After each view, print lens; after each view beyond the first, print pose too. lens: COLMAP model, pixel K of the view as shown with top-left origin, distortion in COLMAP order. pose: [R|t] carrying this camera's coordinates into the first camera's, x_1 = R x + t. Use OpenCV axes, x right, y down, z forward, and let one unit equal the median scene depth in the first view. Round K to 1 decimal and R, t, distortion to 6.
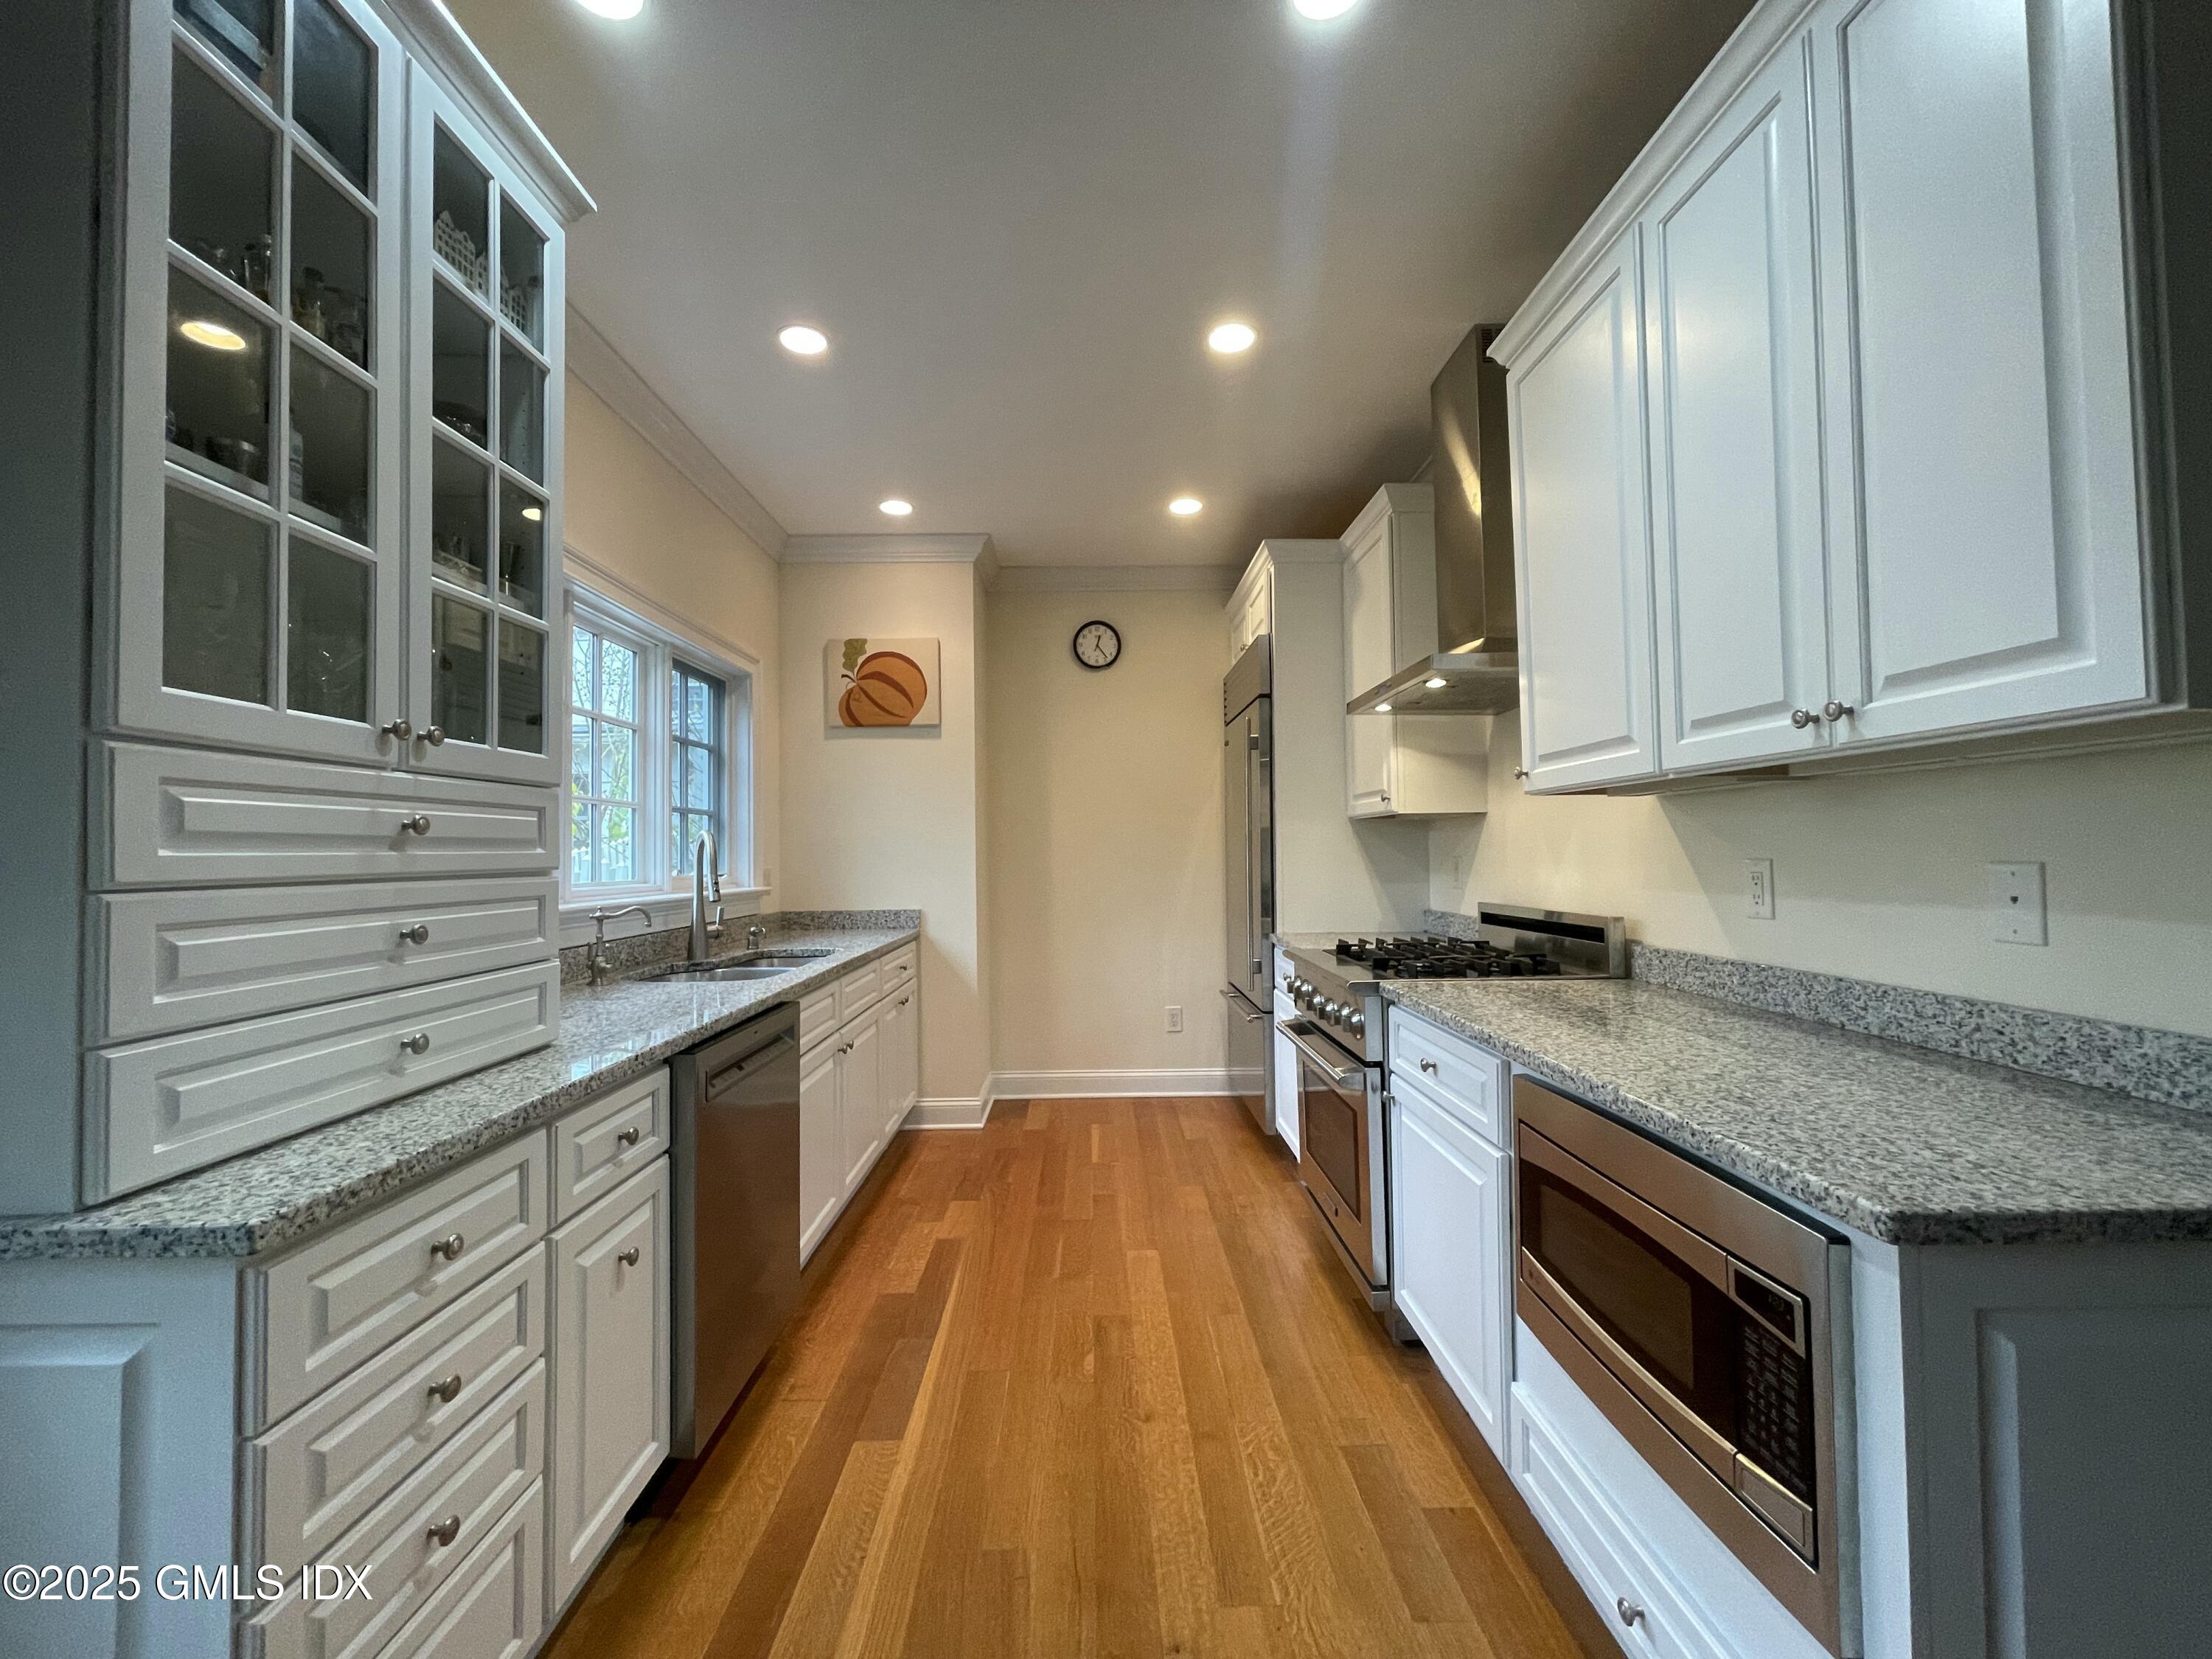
lens RADIAL K [[888.9, 0, 1100.4], [0, 888.9, 827.5], [0, 0, 1]] dist [0.000572, -0.000040]
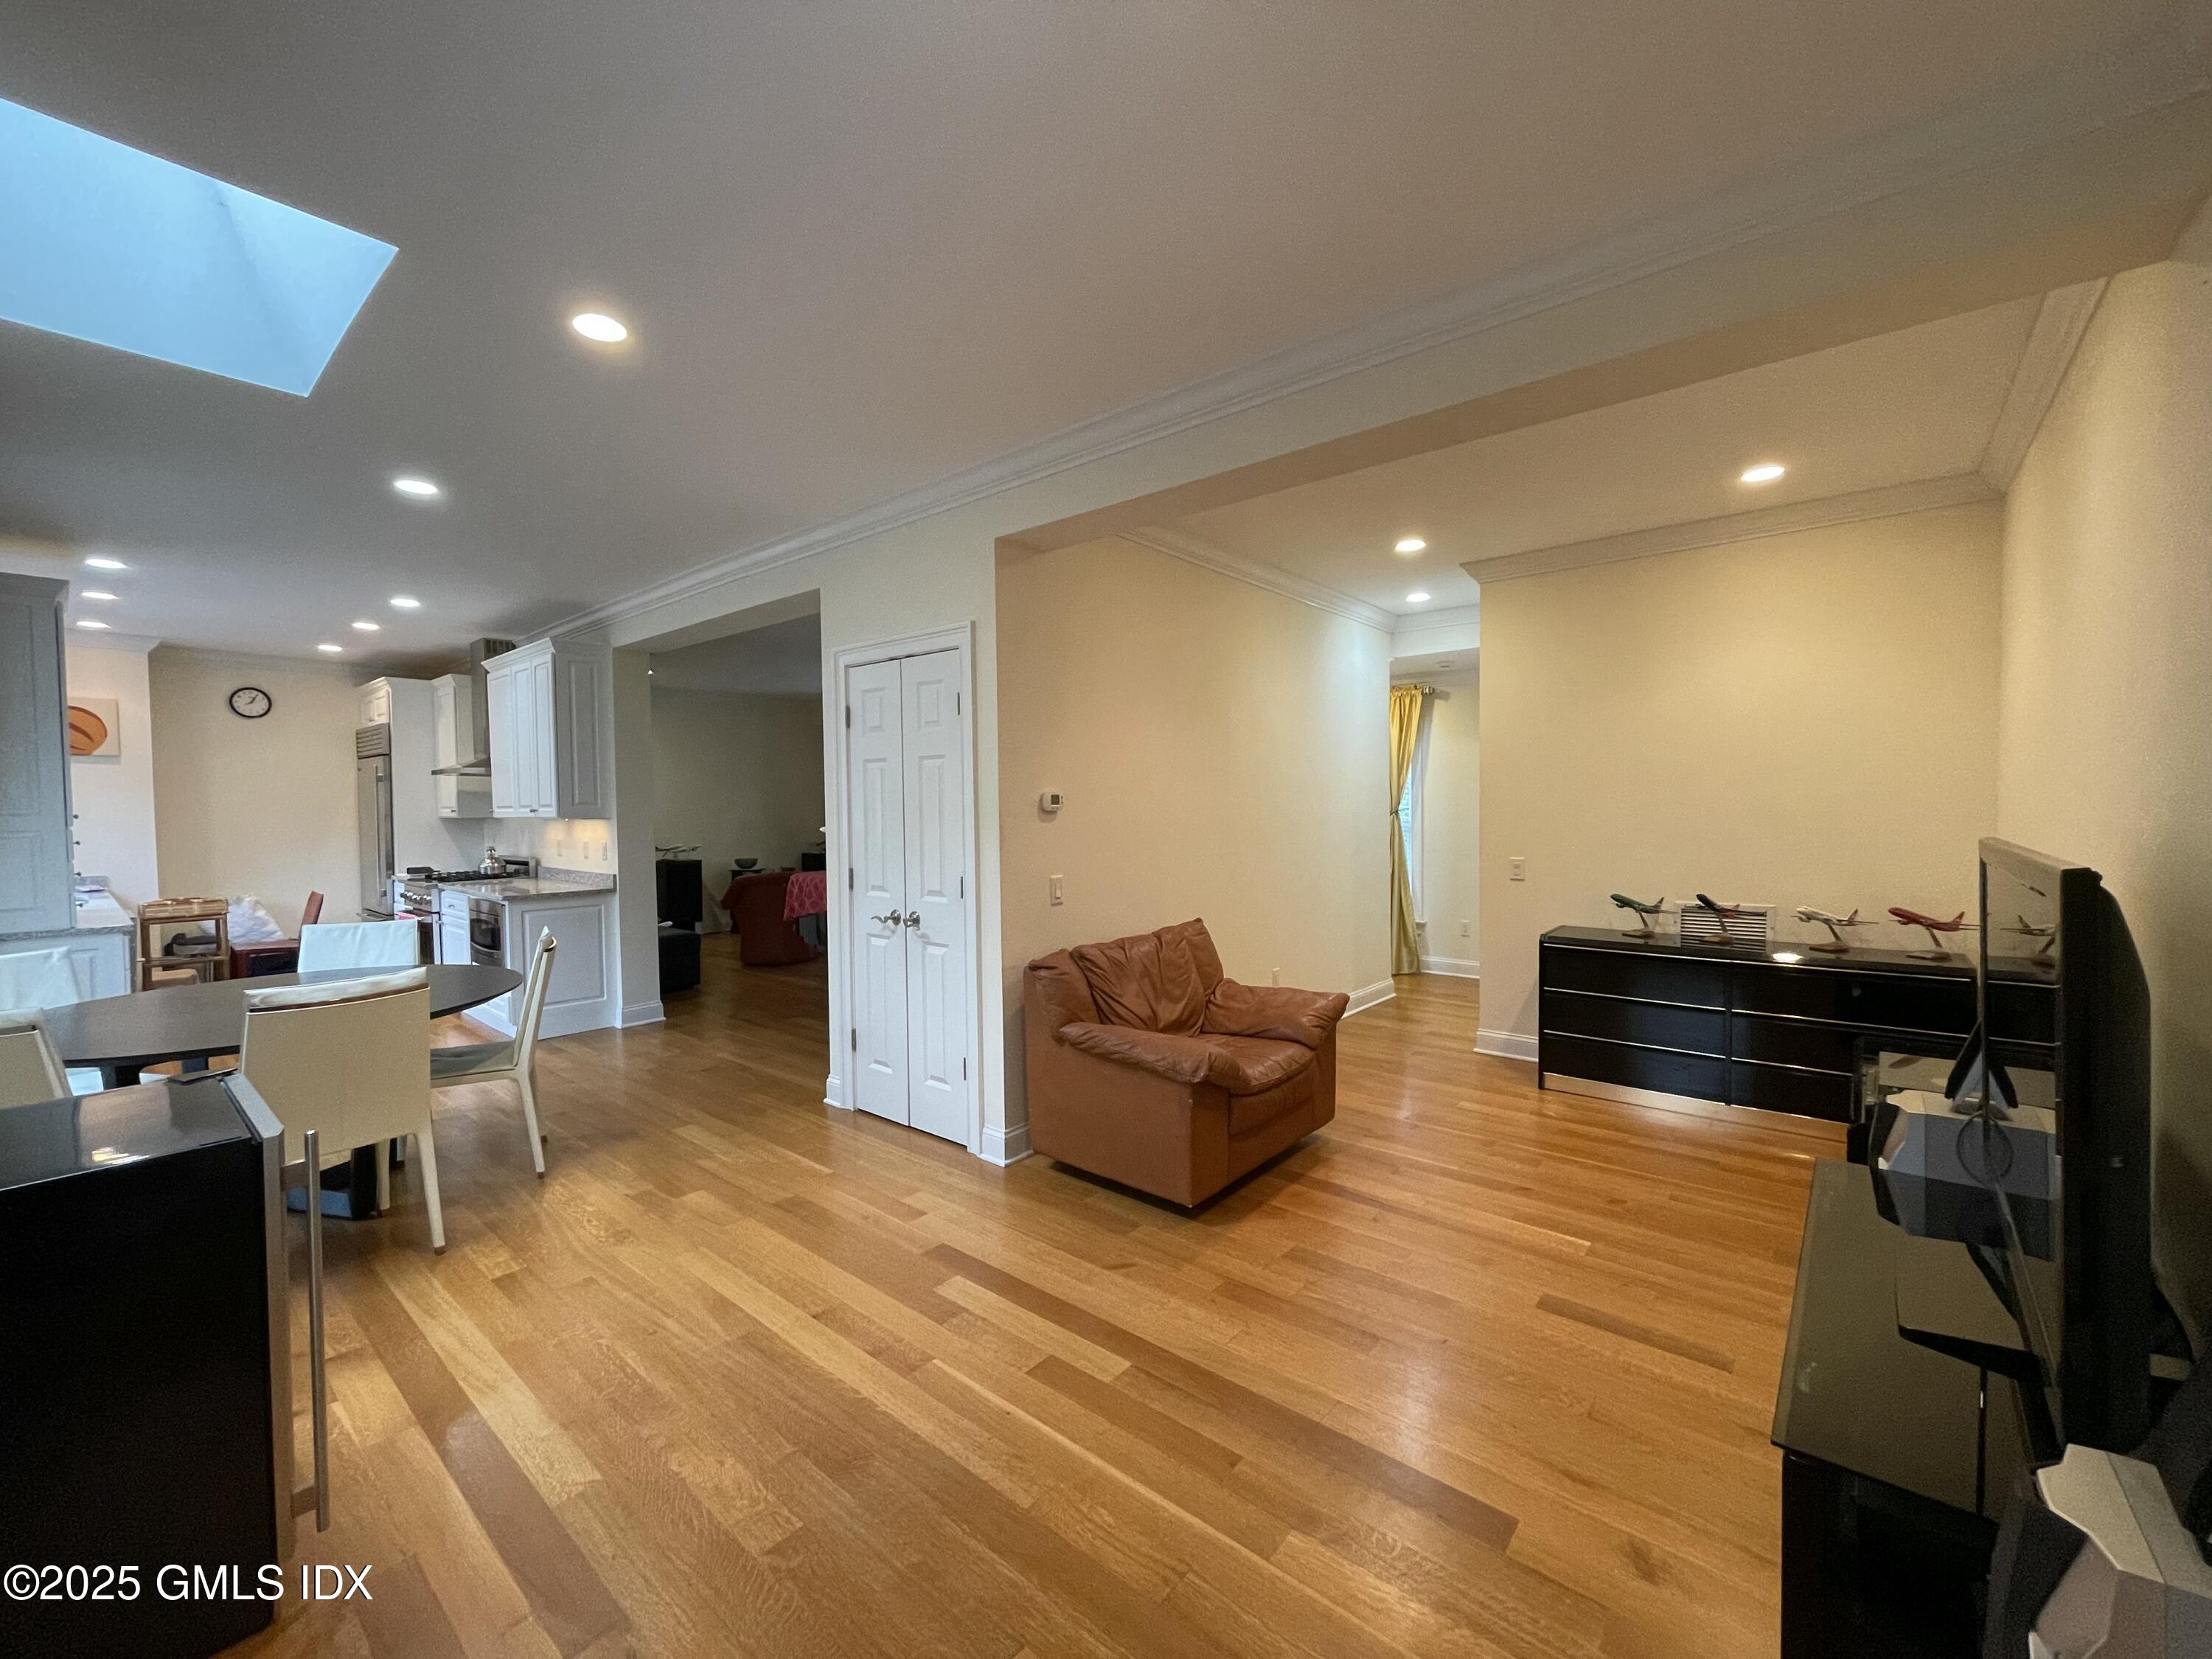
lens RADIAL K [[888.9, 0, 1096.3], [0, 888.9, 834.3], [0, 0, 1]] dist [0.000572, -0.000040]
pose [[0.661238, -0.024706, 0.749770, -0.461643], [-0.015956, 0.998768, 0.046983, -0.165777], [-0.750007, -0.043030, 0.660029, -2.696303]]
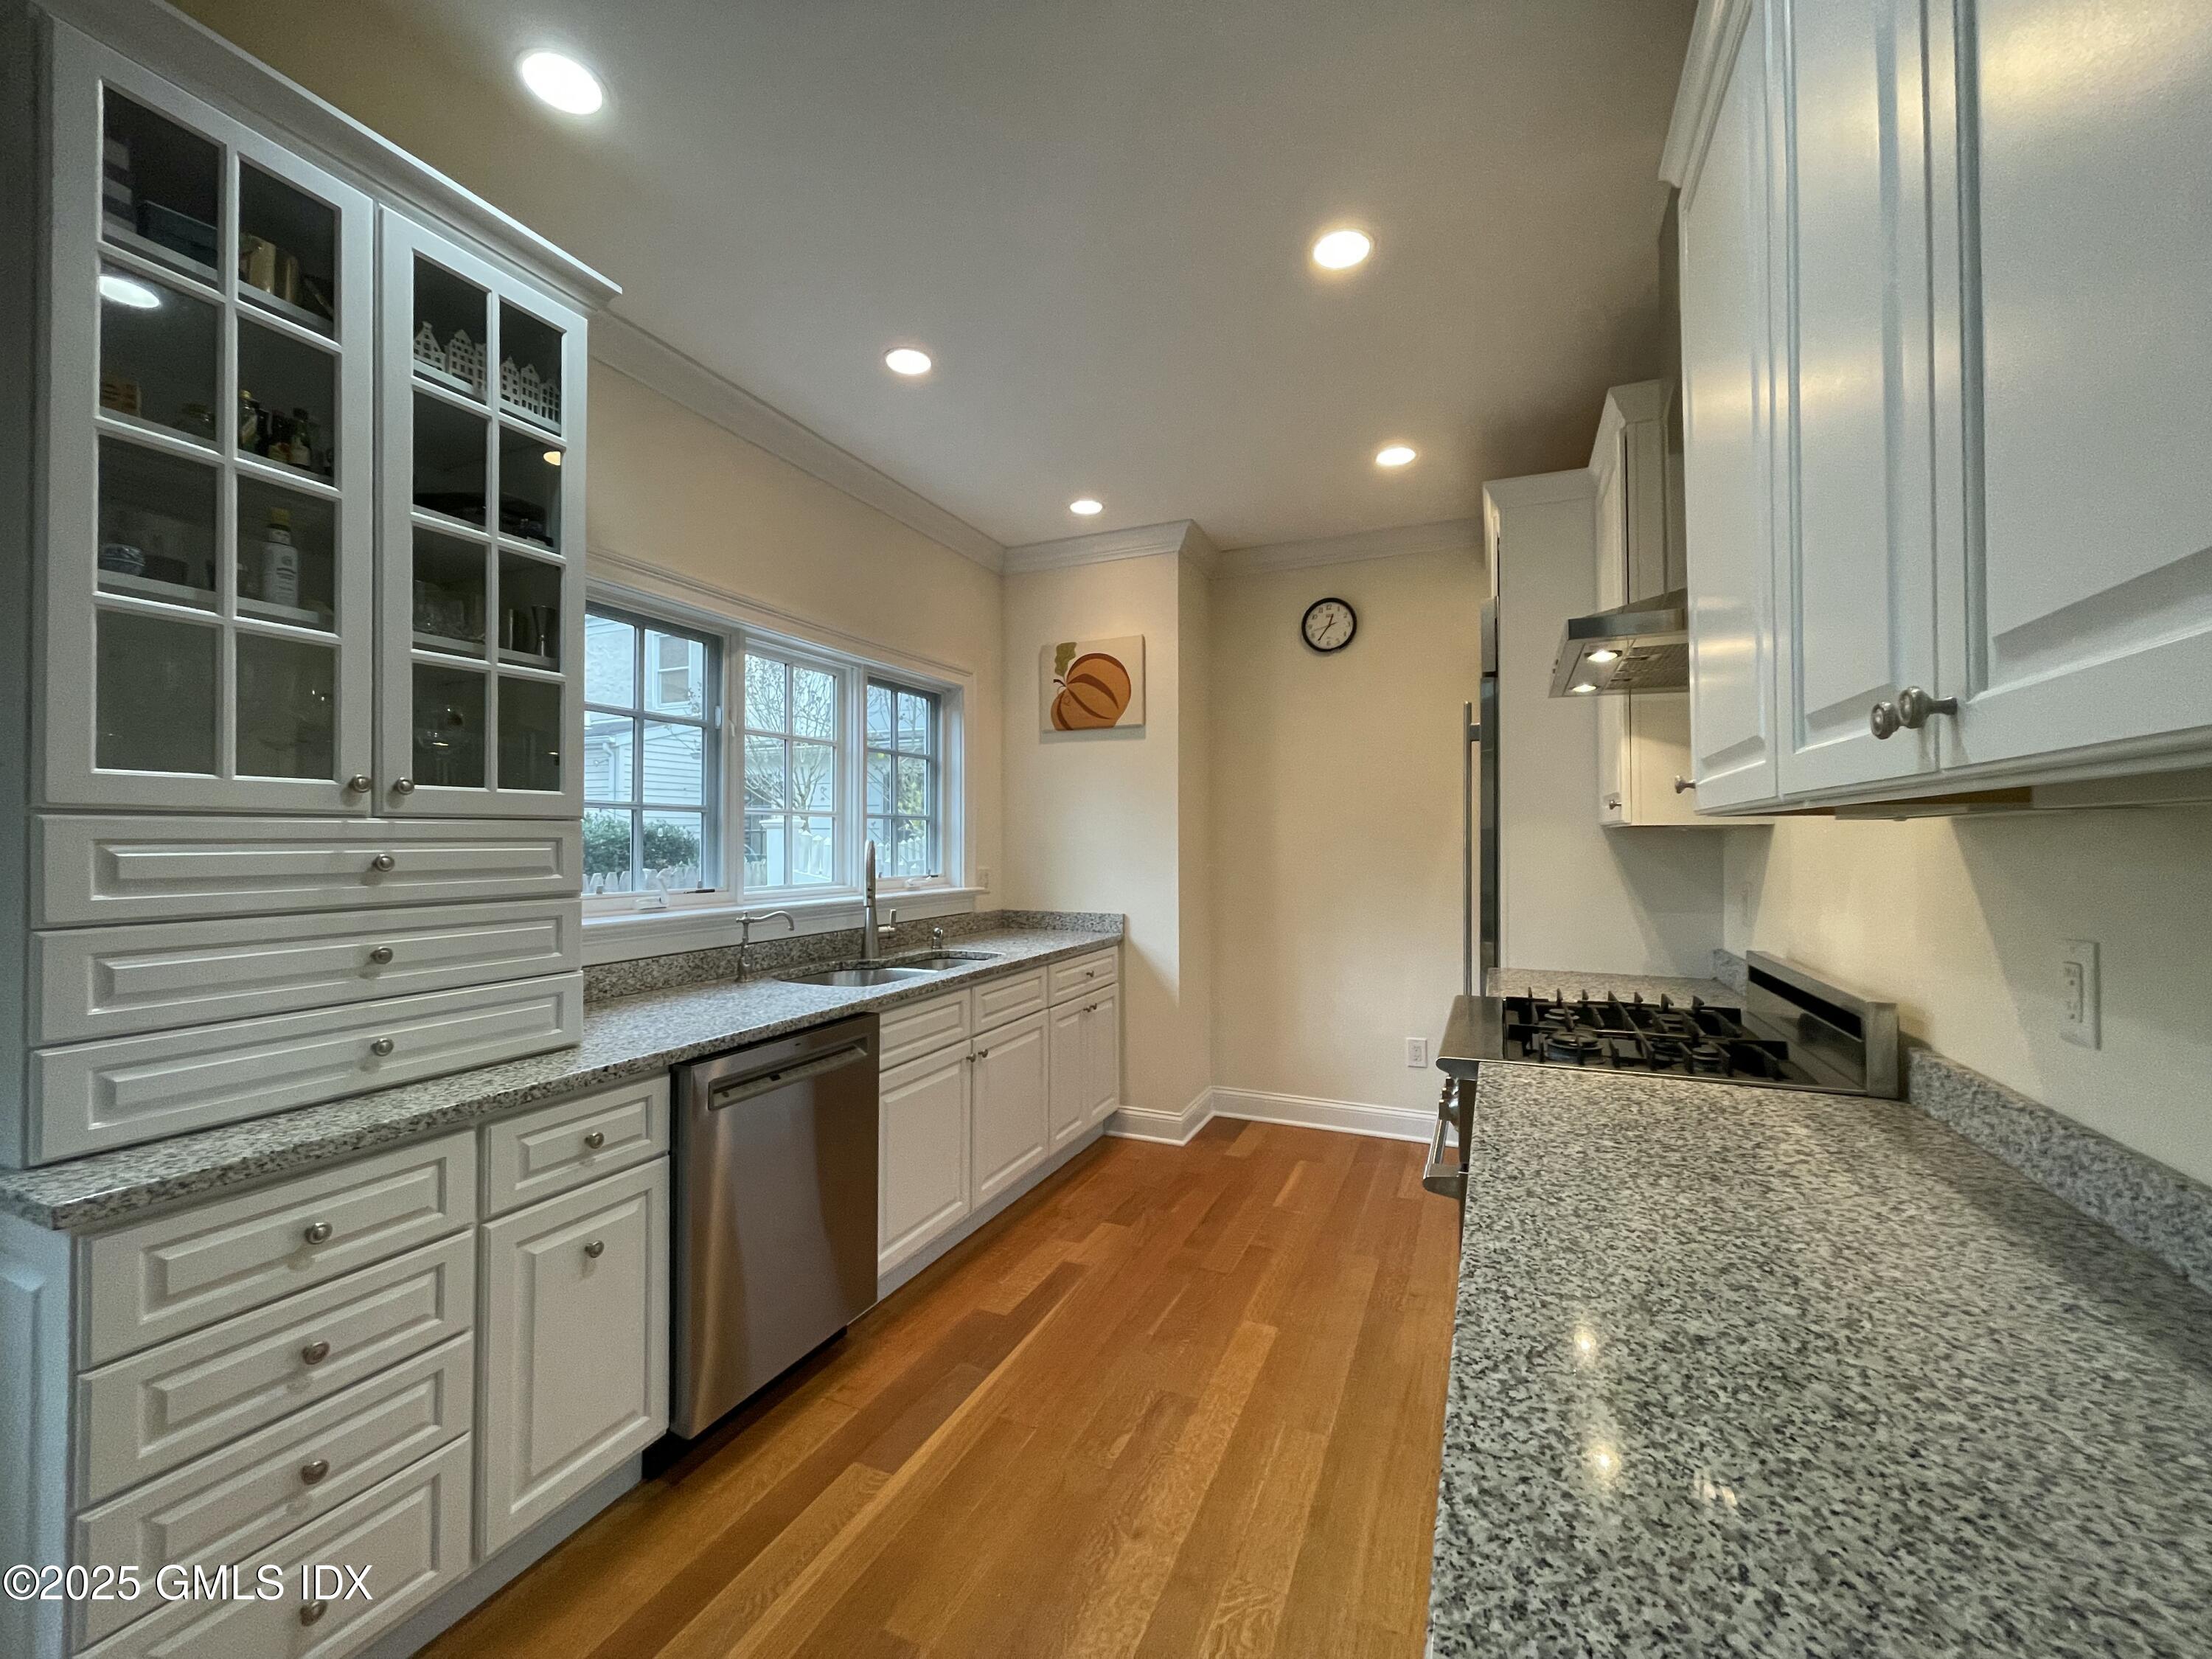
lens RADIAL K [[888.9, 0, 1098.7], [0, 888.9, 828.5], [0, 0, 1]] dist [0.000572, -0.000040]
pose [[0.909063, 0.006531, -0.416607, 0.370020], [0.001510, 0.999819, 0.018968, -0.043376], [0.416655, -0.017872, 0.908889, 0.200910]]
